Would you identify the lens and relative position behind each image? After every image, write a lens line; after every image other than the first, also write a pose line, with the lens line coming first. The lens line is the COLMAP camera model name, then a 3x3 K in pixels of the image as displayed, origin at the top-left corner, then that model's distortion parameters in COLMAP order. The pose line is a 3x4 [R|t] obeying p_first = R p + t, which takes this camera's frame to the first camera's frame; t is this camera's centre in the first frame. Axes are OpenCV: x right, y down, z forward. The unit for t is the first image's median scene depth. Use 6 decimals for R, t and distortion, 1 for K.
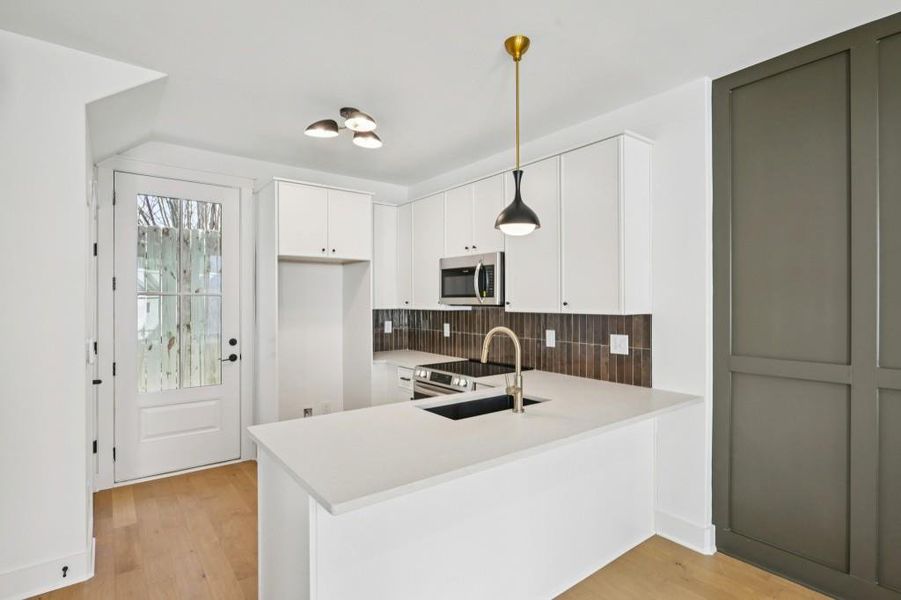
lens RADIAL K [[454.2, 0, 454.2], [0, 454.2, 298.8], [0, 0, 1]] dist [-0.002132, -0.001293]
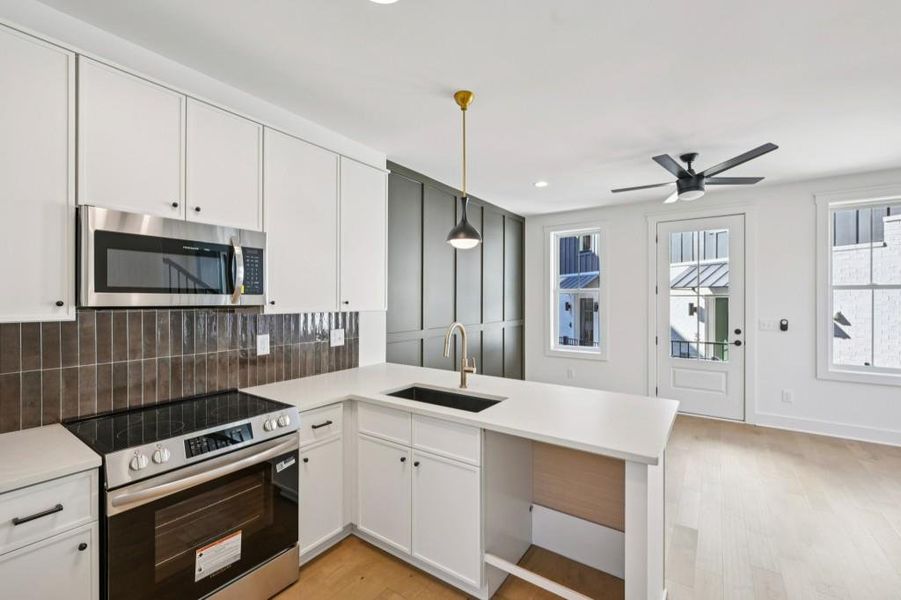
lens RADIAL K [[386.5, 0, 453.4], [0, 386.5, 300.8], [0, 0, 1]] dist [0.001346, 0.000053]
pose [[-0.302355, 0.010587, 0.953137, -0.586416], [0.008220, 0.999930, -0.008499, 0.014879], [-0.953160, 0.005265, -0.302421, 0.888715]]
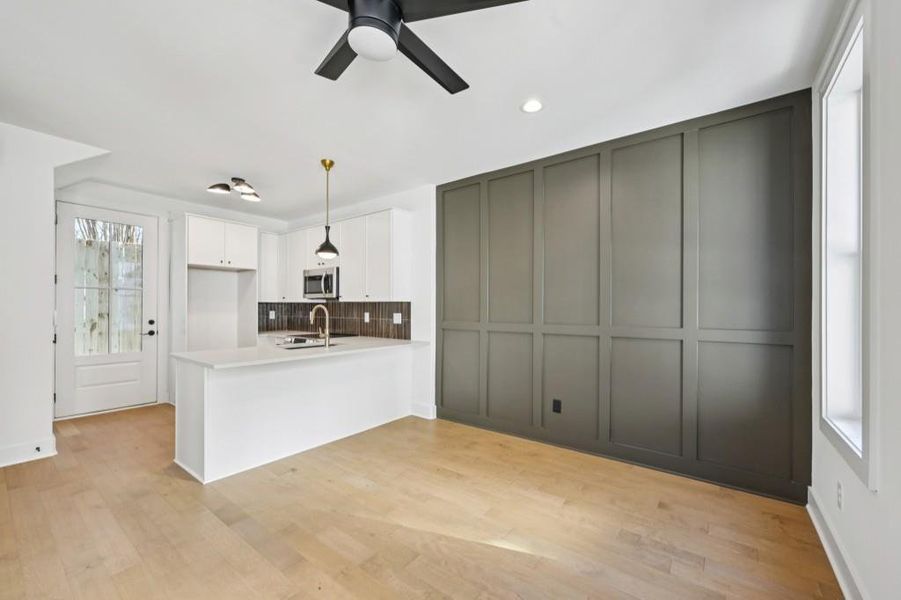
lens RADIAL K [[359.2, 0, 449.0], [0, 359.2, 306.5], [0, 0, 1]] dist [-0.001797, 0.000815]
pose [[0.965264, 0.007759, 0.261163, 0.158409], [-0.008026, 0.999968, -0.000042, 0.043603], [-0.261155, -0.002056, 0.965295, -0.427532]]
